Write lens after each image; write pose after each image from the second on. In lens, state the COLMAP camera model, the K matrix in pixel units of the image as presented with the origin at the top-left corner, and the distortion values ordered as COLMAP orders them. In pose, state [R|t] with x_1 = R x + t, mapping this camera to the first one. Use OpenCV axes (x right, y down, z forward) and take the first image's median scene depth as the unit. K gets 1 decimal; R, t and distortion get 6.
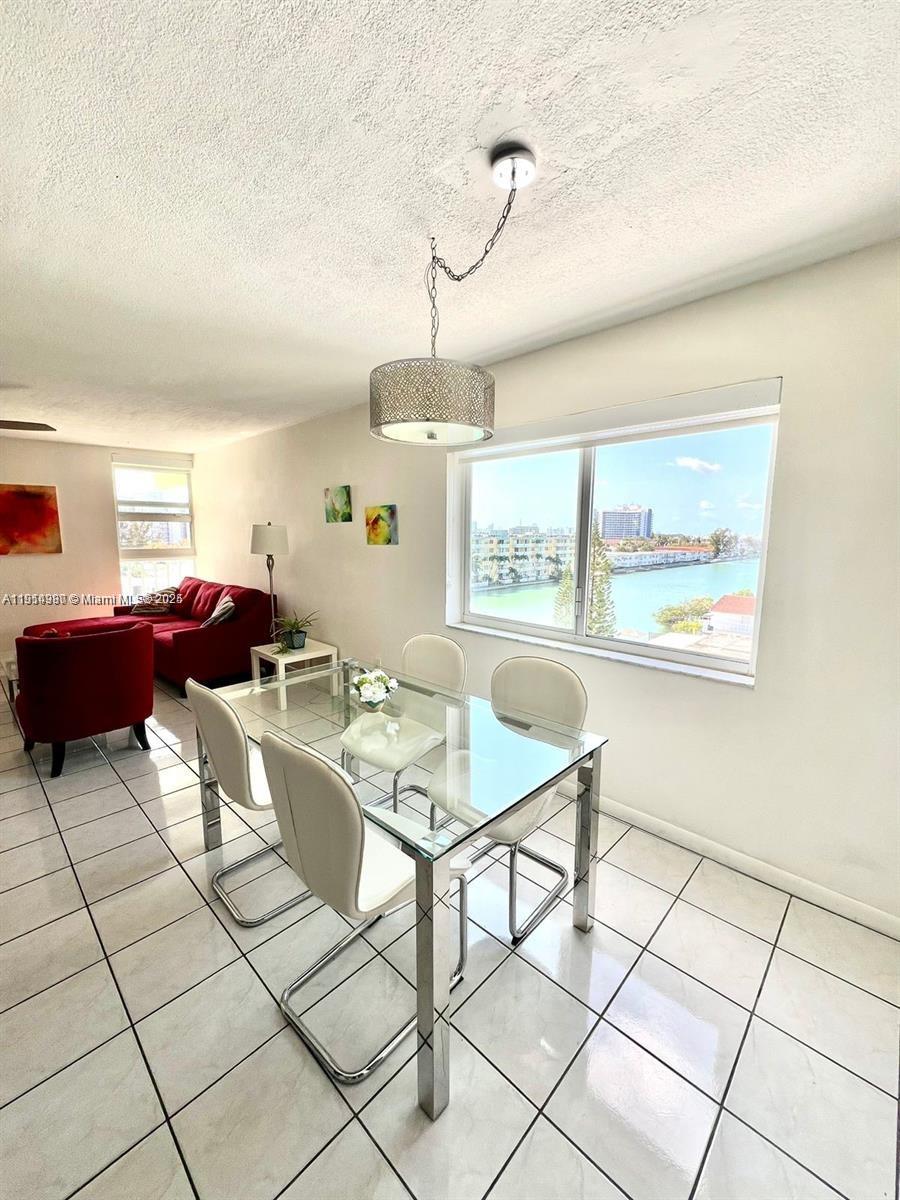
lens RADIAL K [[481.2, 0, 448.9], [0, 481.2, 599.9], [0, 0, 1]] dist [0.000267, -0.000002]
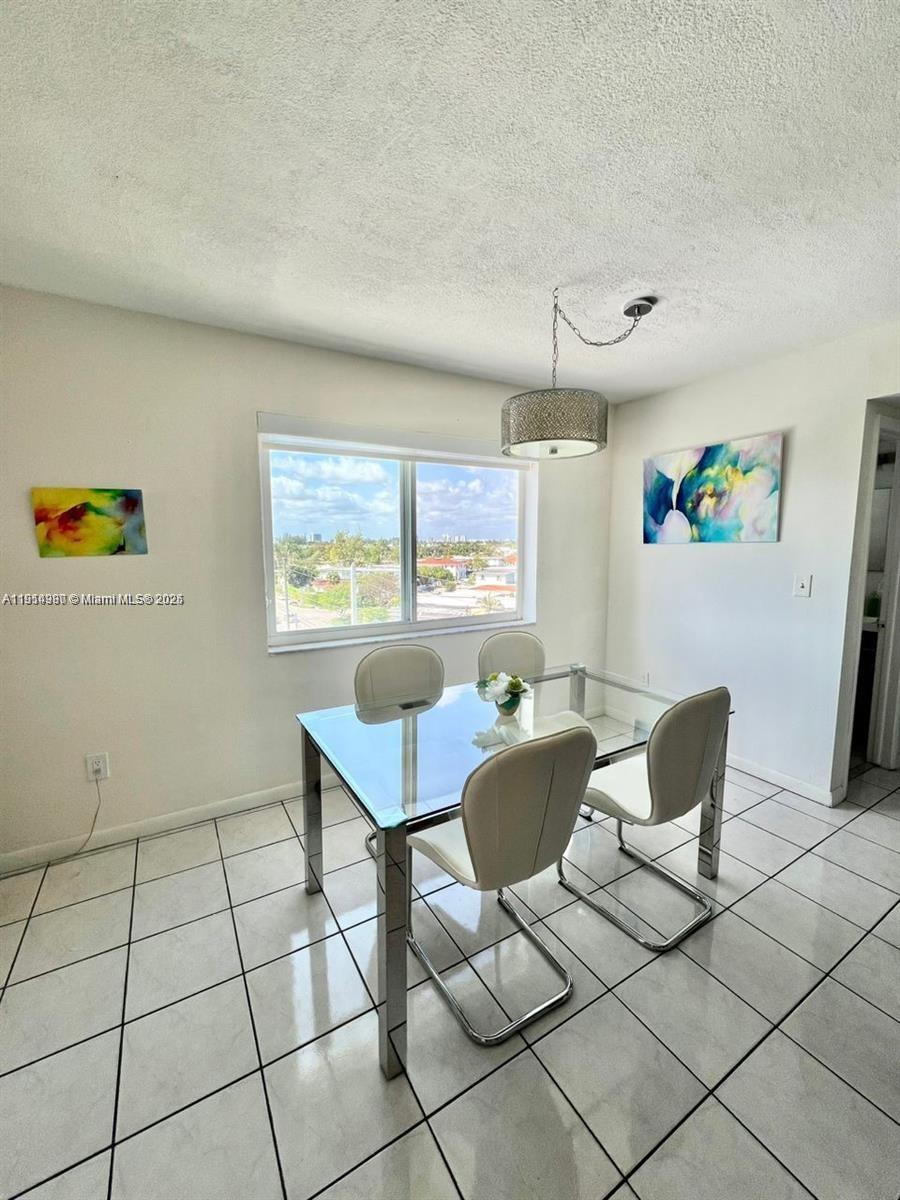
lens RADIAL K [[481.2, 0, 447.7], [0, 481.2, 596.4], [0, 0, 1]] dist [0.000267, -0.000002]
pose [[0.274791, -0.119100, 0.954099, -0.599958], [0.137542, 0.986963, 0.083588, -0.056729], [-0.951616, 0.108259, 0.287590, 0.438515]]
